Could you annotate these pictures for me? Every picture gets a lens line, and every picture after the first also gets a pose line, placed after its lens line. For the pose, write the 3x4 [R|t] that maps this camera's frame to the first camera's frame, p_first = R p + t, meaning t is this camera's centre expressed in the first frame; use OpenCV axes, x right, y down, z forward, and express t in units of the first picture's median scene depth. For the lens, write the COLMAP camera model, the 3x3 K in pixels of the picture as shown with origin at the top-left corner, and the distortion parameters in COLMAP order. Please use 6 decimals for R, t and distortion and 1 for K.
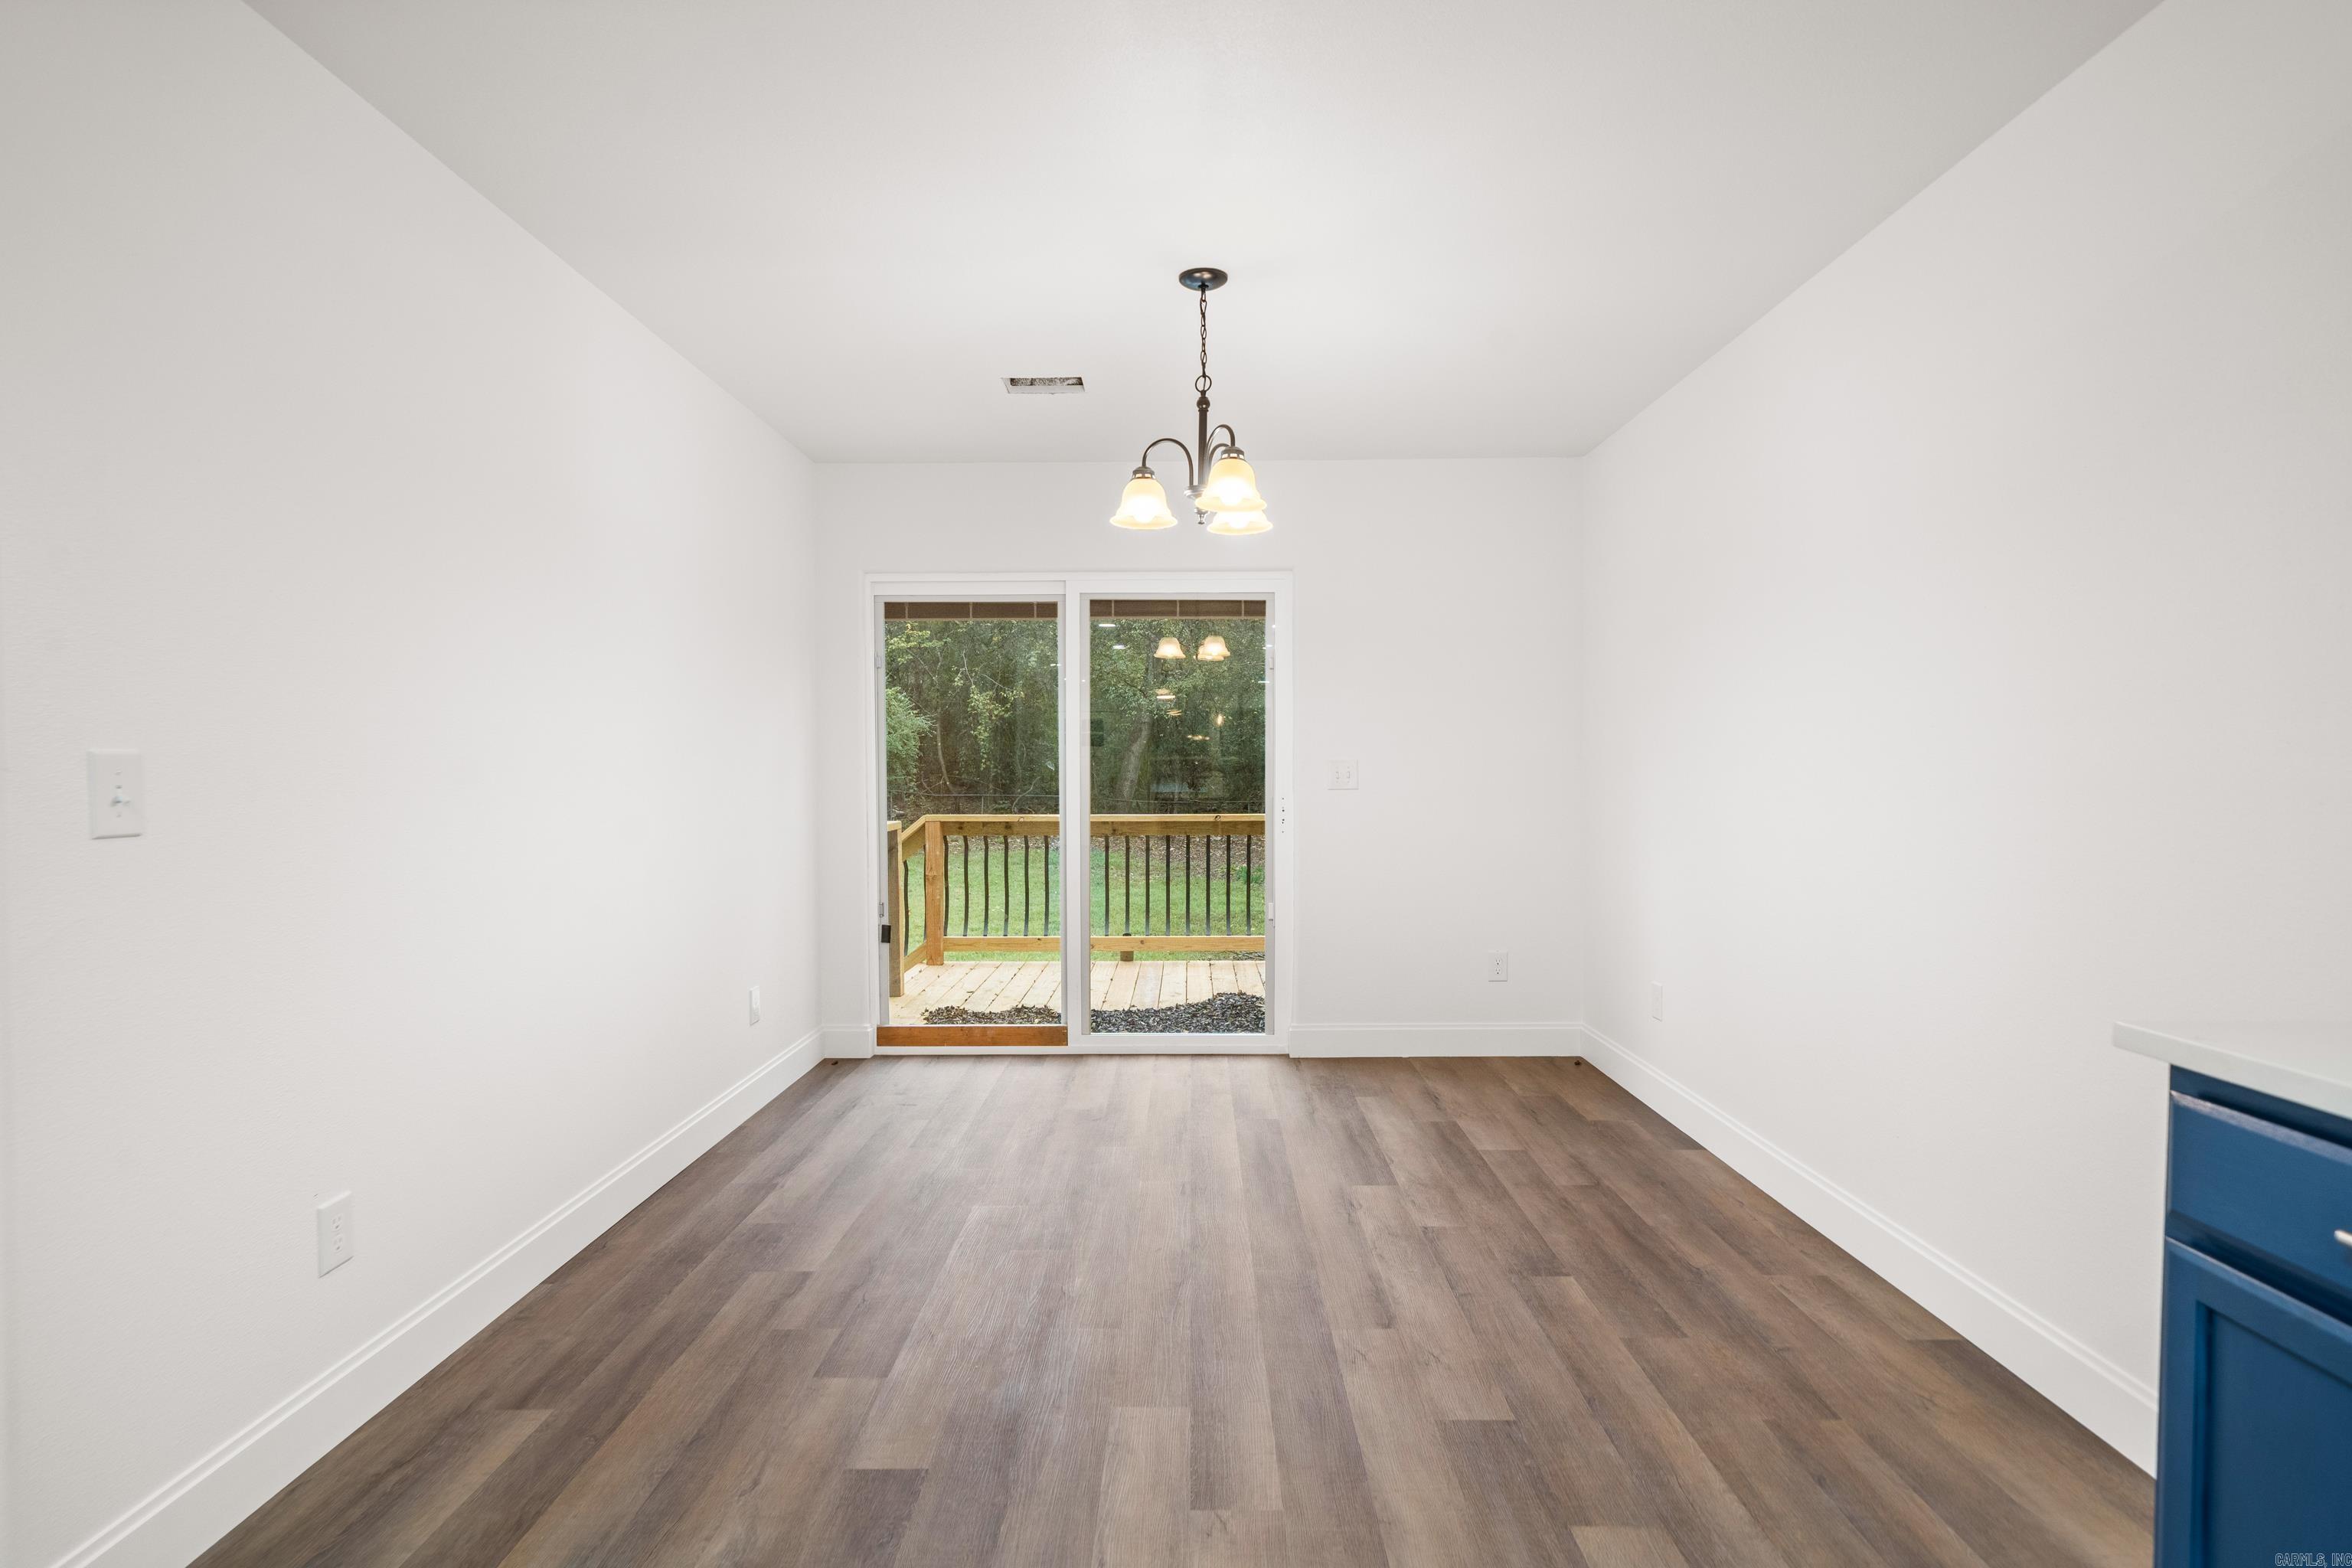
lens RADIAL K [[1113.9, 0, 1205.6], [0, 1113.9, 797.7], [0, 0, 1]] dist [0.000072, 0.000254]
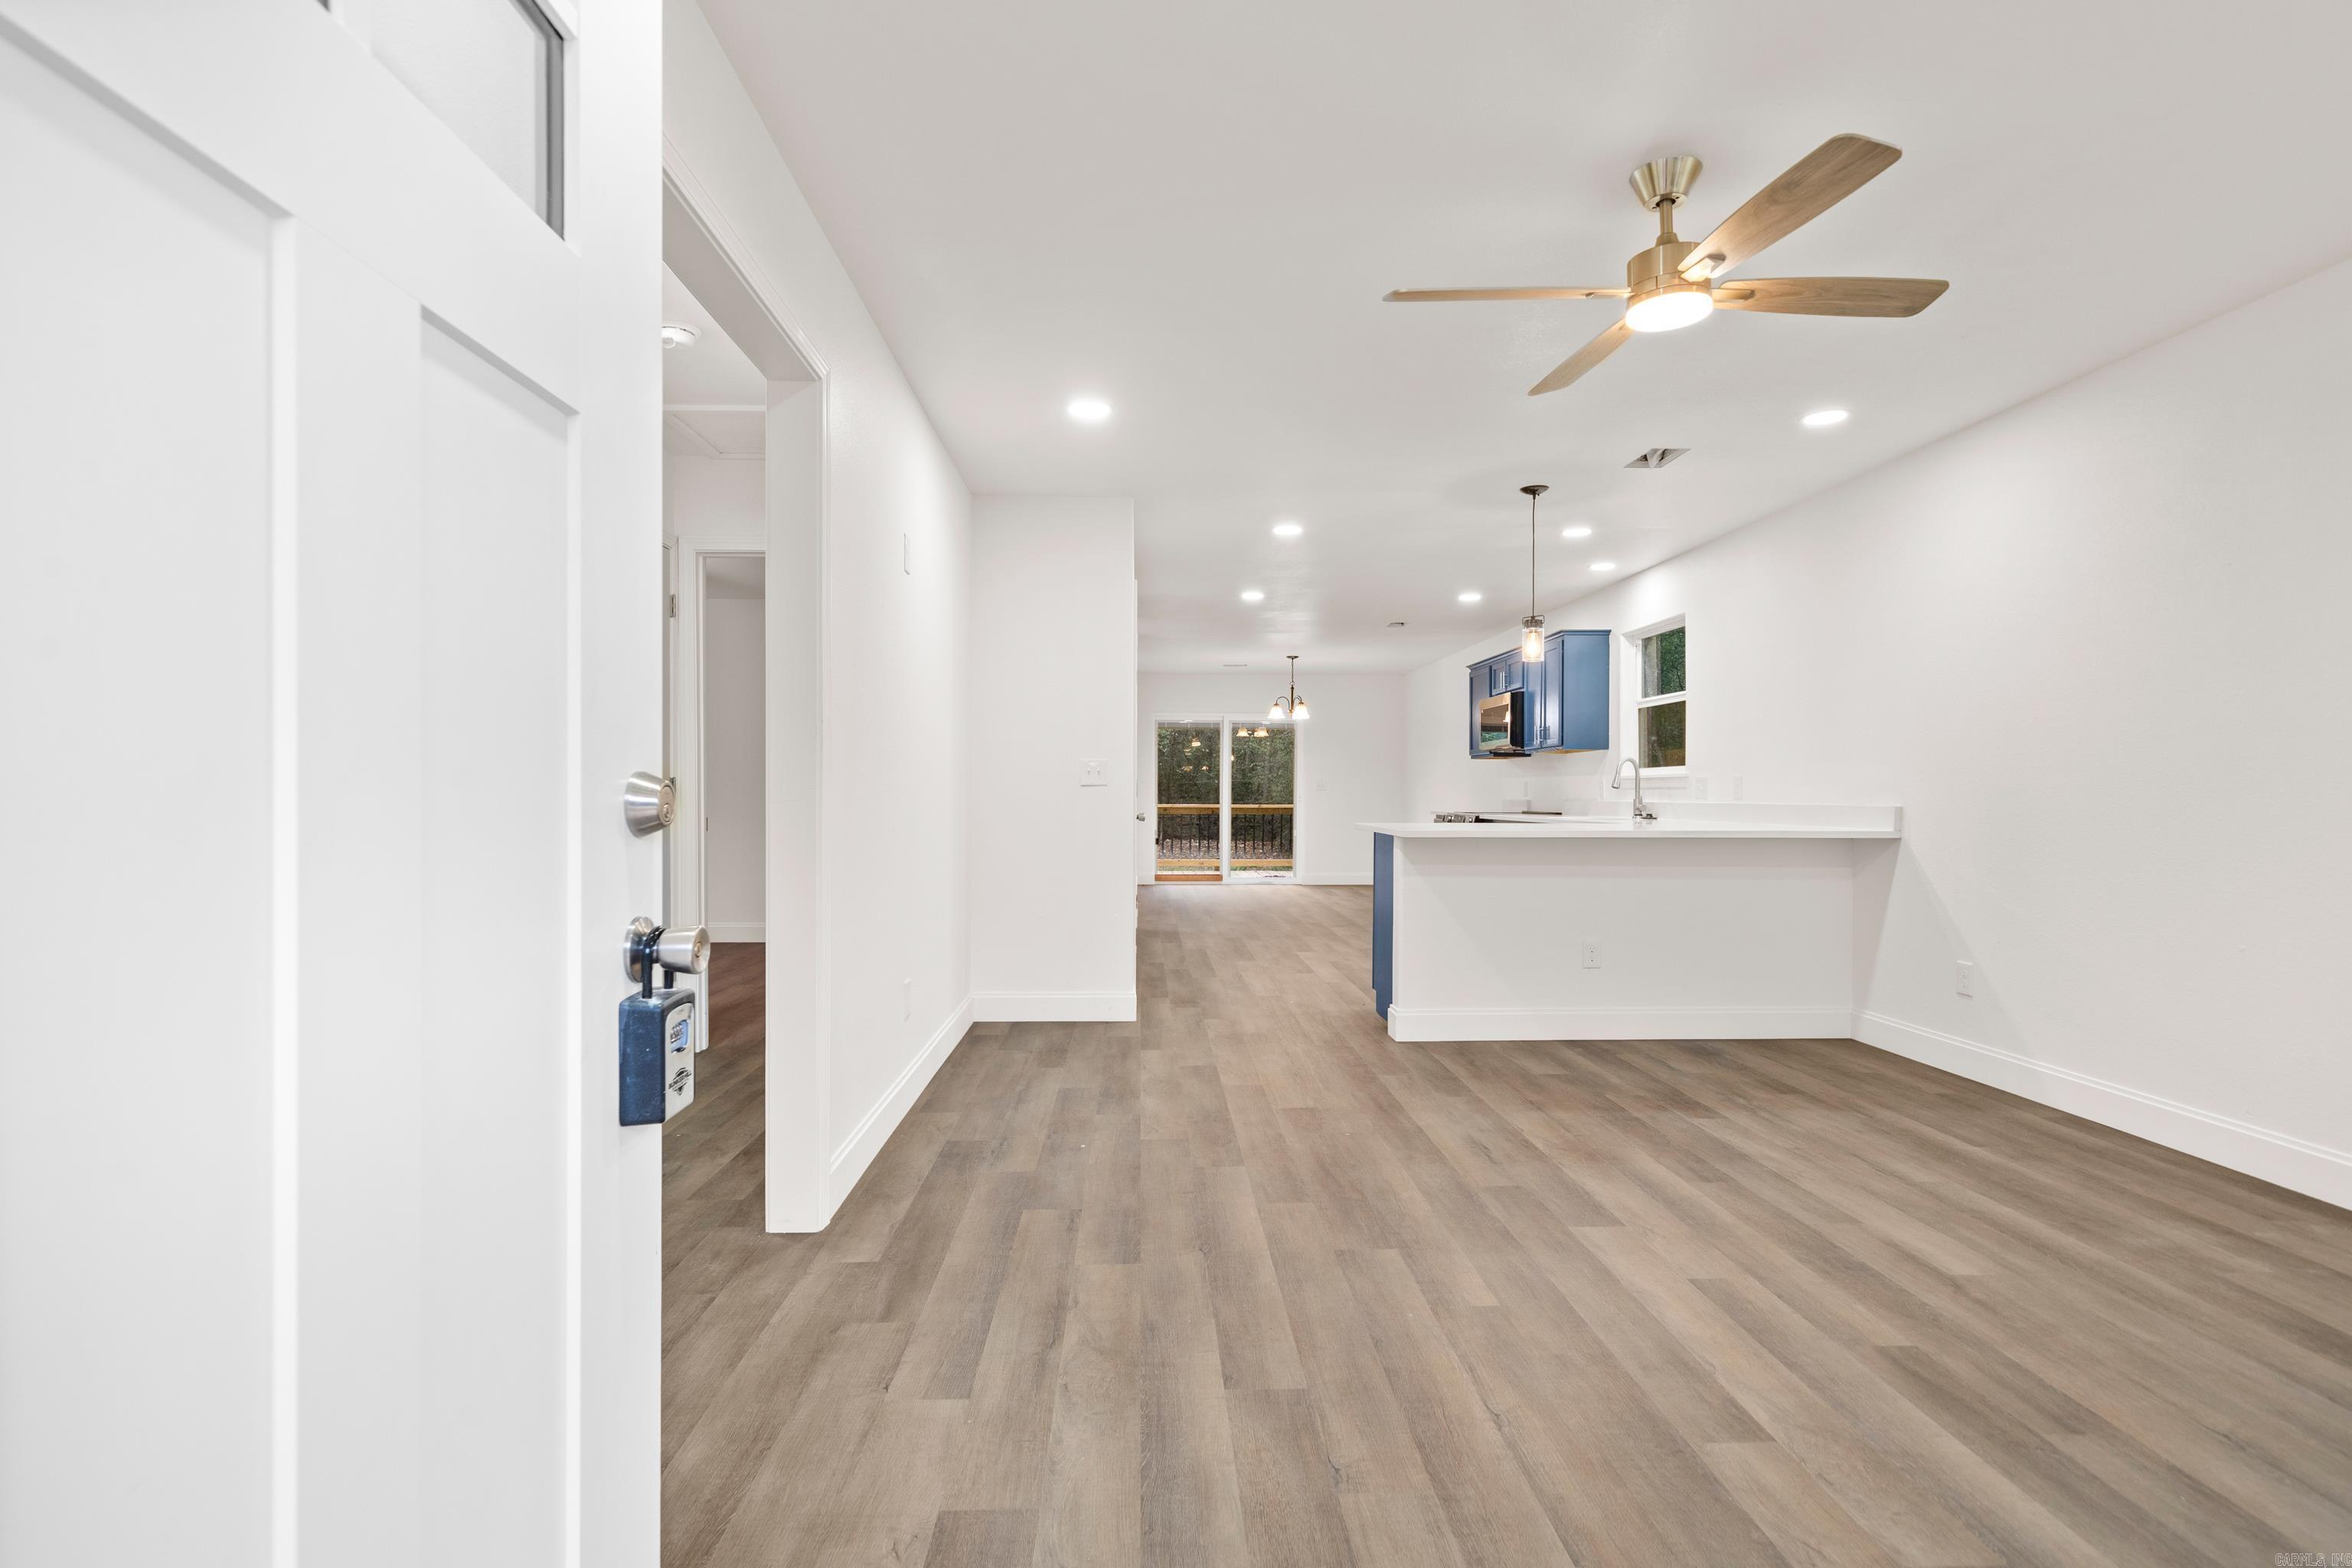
lens RADIAL K [[1113.9, 0, 1205.6], [0, 1113.9, 797.7], [0, 0, 1]] dist [0.000072, 0.000254]
pose [[0.998569, 0.005551, 0.053195, -0.318098], [-0.004172, 0.999653, -0.025998, 0.085127], [-0.053321, 0.025738, 0.998246, -1.793936]]
